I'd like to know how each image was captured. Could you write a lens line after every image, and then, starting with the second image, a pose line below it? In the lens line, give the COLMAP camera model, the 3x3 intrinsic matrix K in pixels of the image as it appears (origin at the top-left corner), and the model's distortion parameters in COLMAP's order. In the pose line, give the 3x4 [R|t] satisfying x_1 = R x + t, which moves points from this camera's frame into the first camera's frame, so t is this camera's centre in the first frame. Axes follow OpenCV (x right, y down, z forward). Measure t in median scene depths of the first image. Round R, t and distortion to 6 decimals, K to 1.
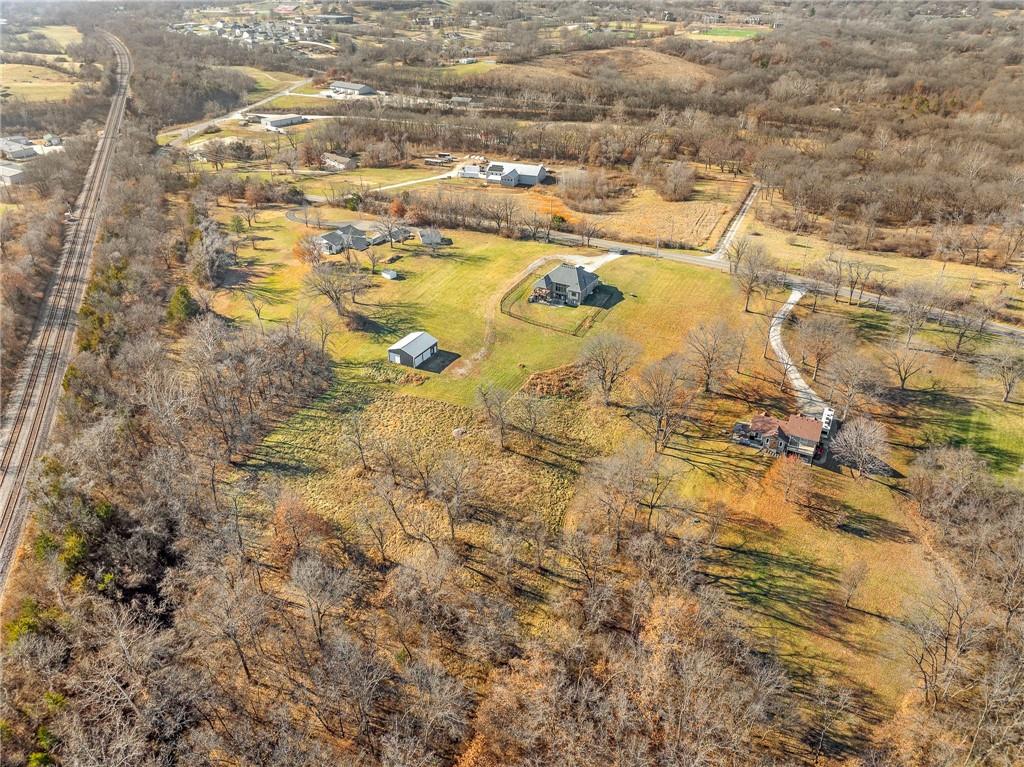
lens RADIAL K [[721.1, 0, 512.0], [0, 721.1, 383.5], [0, 0, 1]] dist [-0.042177, 0.006324]
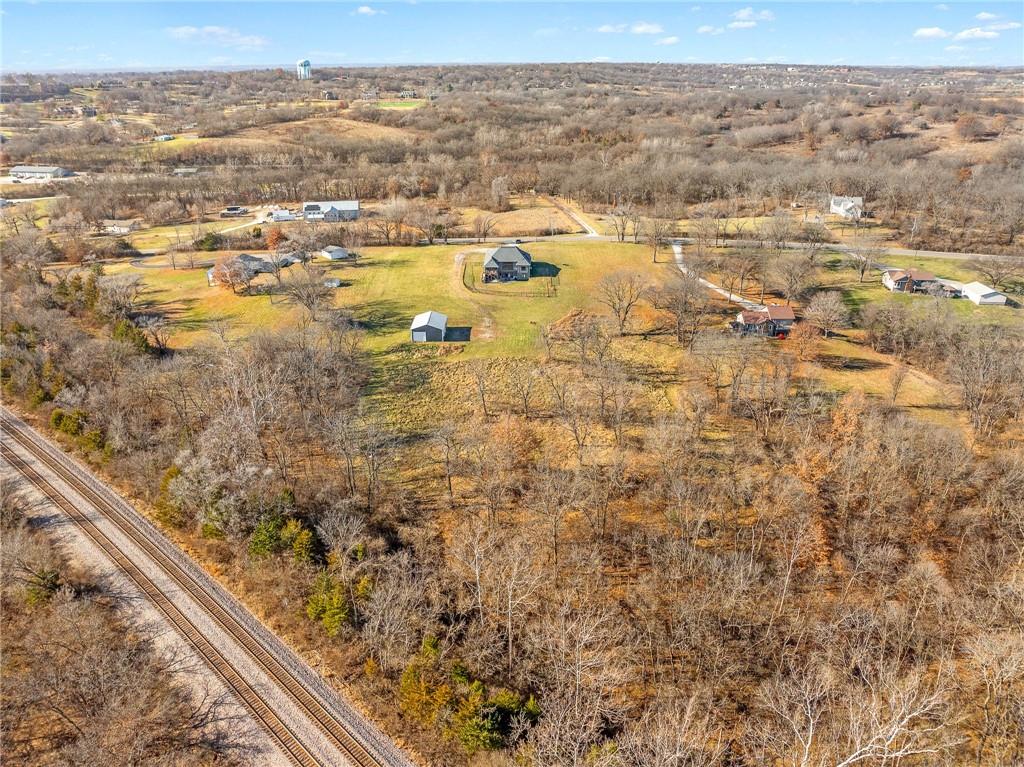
lens RADIAL K [[721.1, 0, 512.0], [0, 721.1, 383.5], [0, 0, 1]] dist [-0.042177, 0.006324]
pose [[0.880300, -0.199307, 0.430522, -0.370688], [0.245762, 0.967798, -0.054481, 0.085852], [-0.405800, 0.153766, 0.900934, 0.036334]]
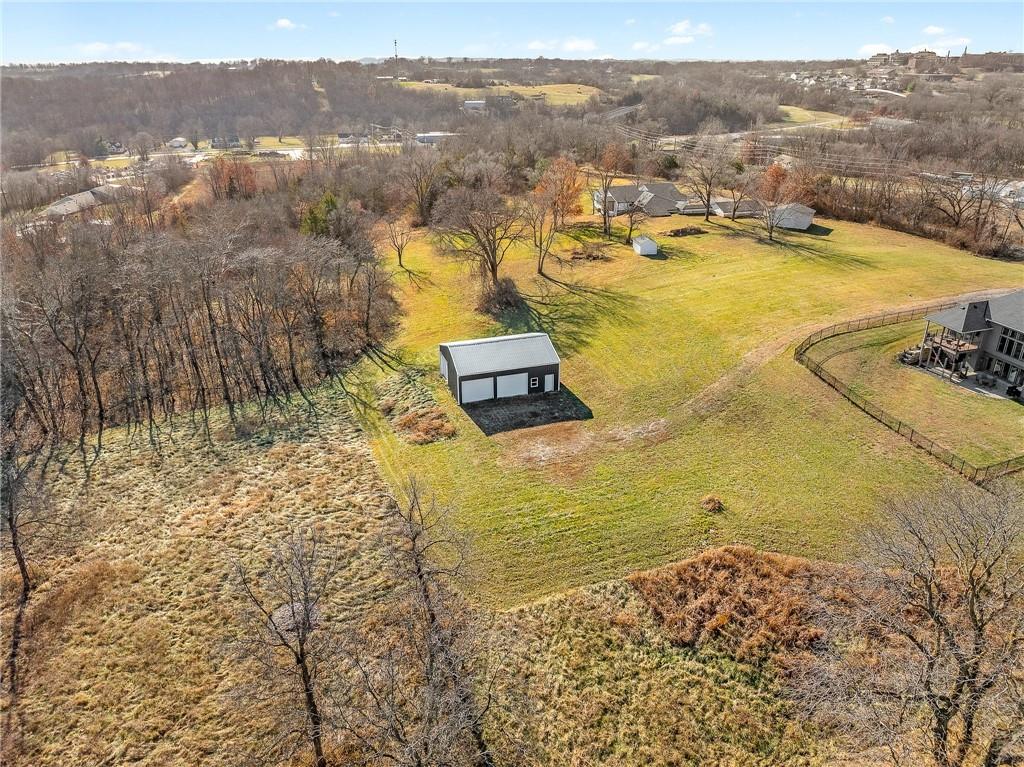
lens RADIAL K [[721.1, 0, 512.0], [0, 721.1, 383.5], [0, 0, 1]] dist [-0.042177, 0.006324]
pose [[0.724399, 0.279625, -0.630124, 0.093899], [-0.349948, 0.936674, 0.013355, -0.034523], [0.593955, 0.210837, 0.776380, 0.528392]]
